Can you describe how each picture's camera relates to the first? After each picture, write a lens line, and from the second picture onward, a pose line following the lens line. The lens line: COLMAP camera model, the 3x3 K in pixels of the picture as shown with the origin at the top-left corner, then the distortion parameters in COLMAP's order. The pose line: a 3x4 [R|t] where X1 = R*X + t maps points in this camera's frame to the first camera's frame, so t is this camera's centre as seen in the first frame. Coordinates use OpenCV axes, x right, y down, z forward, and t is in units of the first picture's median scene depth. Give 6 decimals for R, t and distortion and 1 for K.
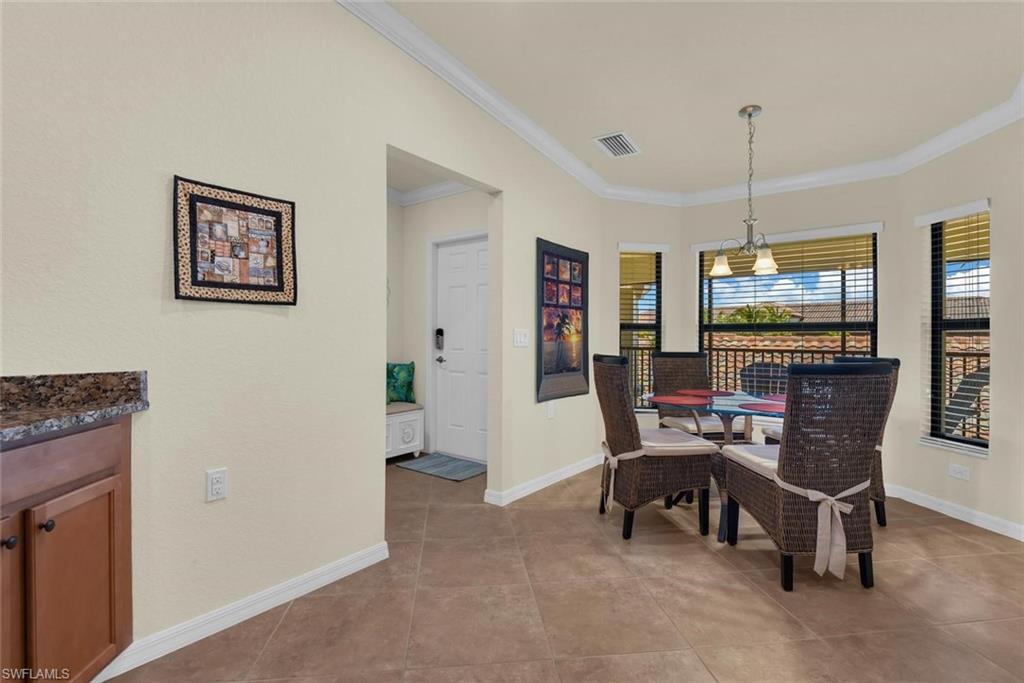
lens RADIAL K [[461.5, 0, 512.3], [0, 461.5, 337.9], [0, 0, 1]] dist [-0.025683, 0.000212]
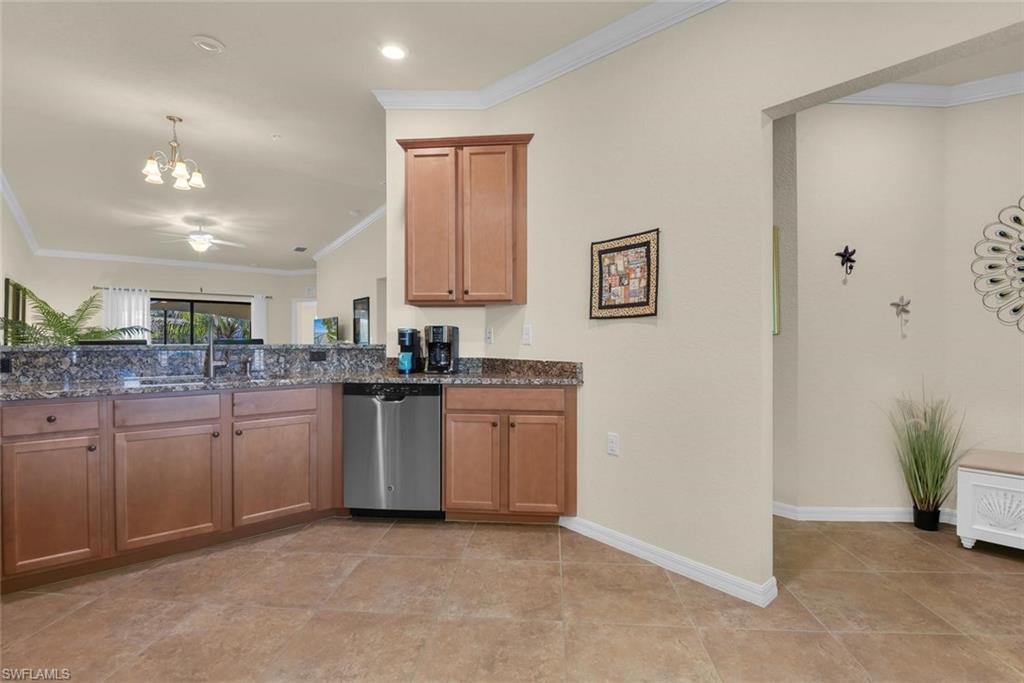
lens RADIAL K [[461.5, 0, 512.3], [0, 461.5, 337.9], [0, 0, 1]] dist [-0.025683, 0.000212]
pose [[-0.199304, -0.010815, -0.979878, 0.459257], [0.000174, 0.999939, -0.011072, -0.000288], [0.979938, -0.002378, -0.199290, 0.523646]]
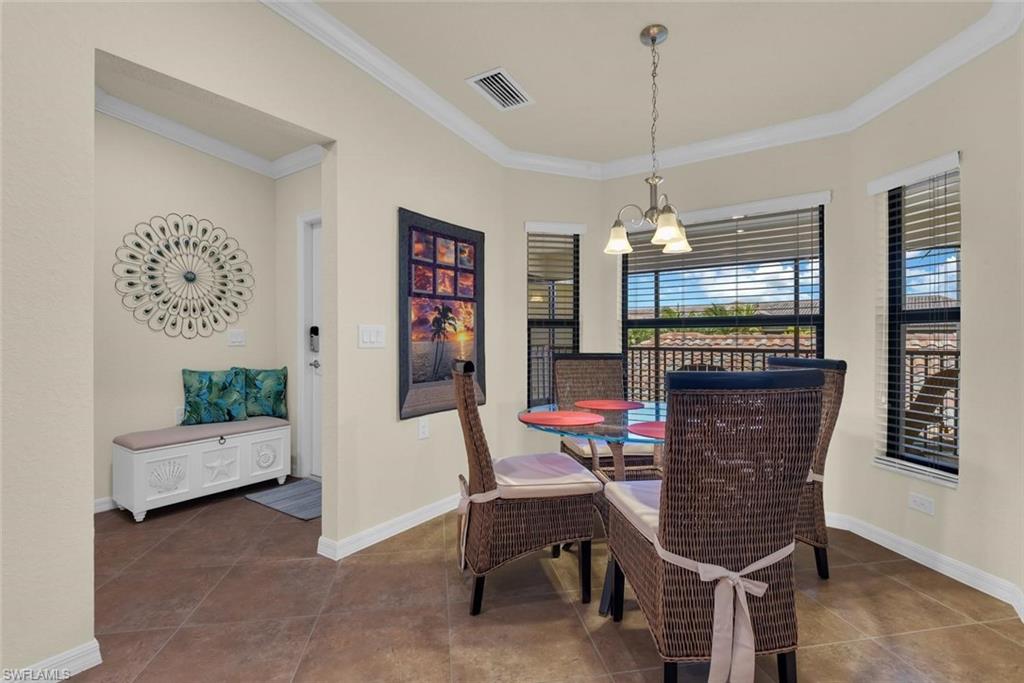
lens RADIAL K [[468.2, 0, 511.1], [0, 468.2, 343.5], [0, 0, 1]] dist [-0.018289, -0.000874]
pose [[0.998441, -0.006842, 0.055395, 0.216574], [0.006200, 0.999912, 0.011750, 0.003846], [-0.055470, -0.011388, 0.998395, 0.219277]]
